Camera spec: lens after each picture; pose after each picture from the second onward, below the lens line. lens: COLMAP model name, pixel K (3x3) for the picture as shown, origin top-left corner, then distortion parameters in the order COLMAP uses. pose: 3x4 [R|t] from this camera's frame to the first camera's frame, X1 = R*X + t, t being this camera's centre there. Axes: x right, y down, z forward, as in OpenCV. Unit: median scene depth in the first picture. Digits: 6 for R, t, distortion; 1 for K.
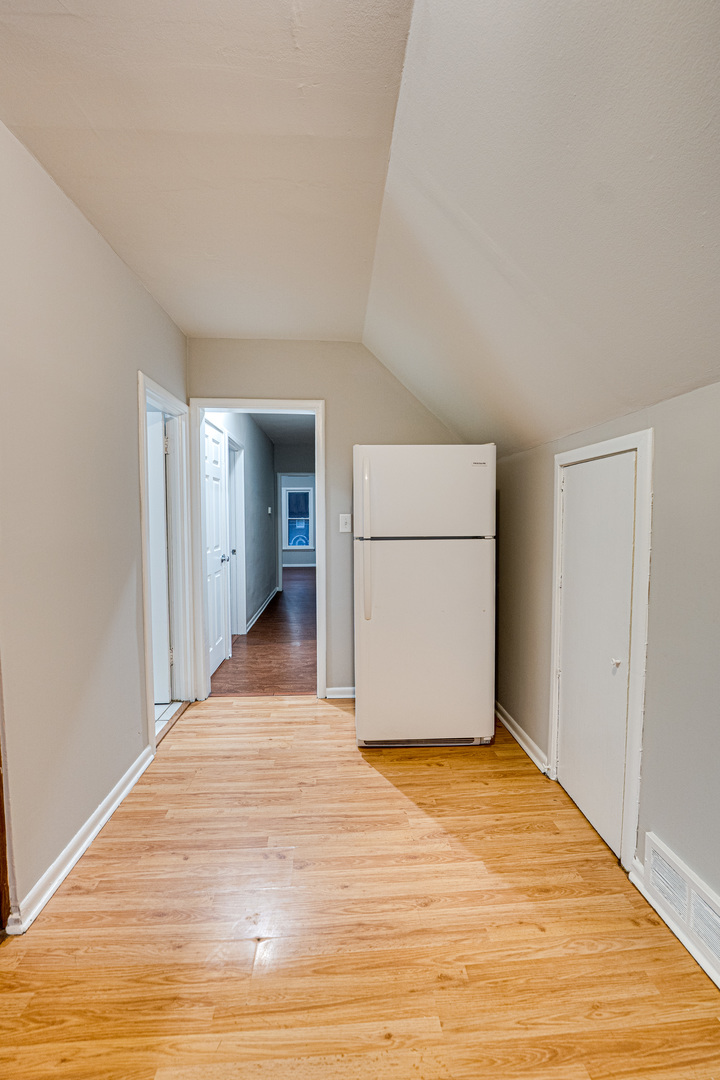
lens RADIAL K [[450.8, 0, 360.0], [0, 450.8, 538.0], [0, 0, 1]] dist [-0.035851, 0.005500]
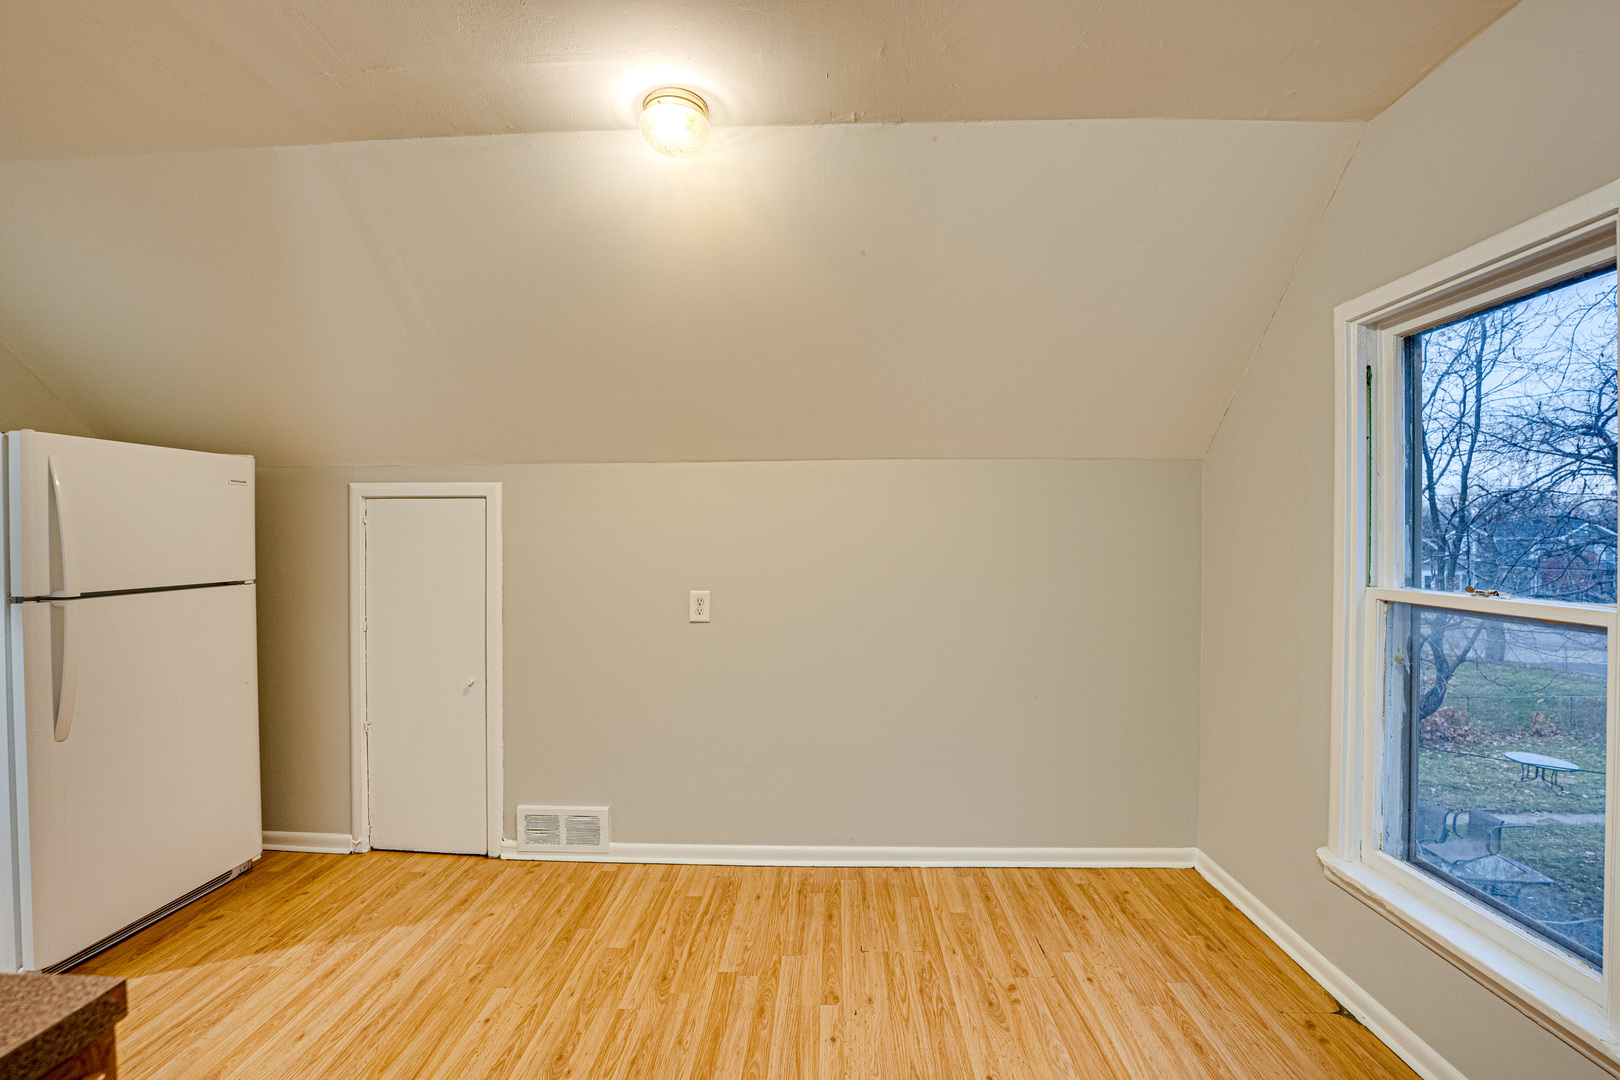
lens RADIAL K [[665.0, 0, 810.0], [0, 665.0, 540.0], [0, 0, 1]] dist [-0.037613, 0.006323]
pose [[0.100714, -0.002896, 0.994911, -0.918757], [0.045217, 0.998976, -0.001670, -0.036079], [-0.993887, 0.045155, 0.100742, -0.037465]]
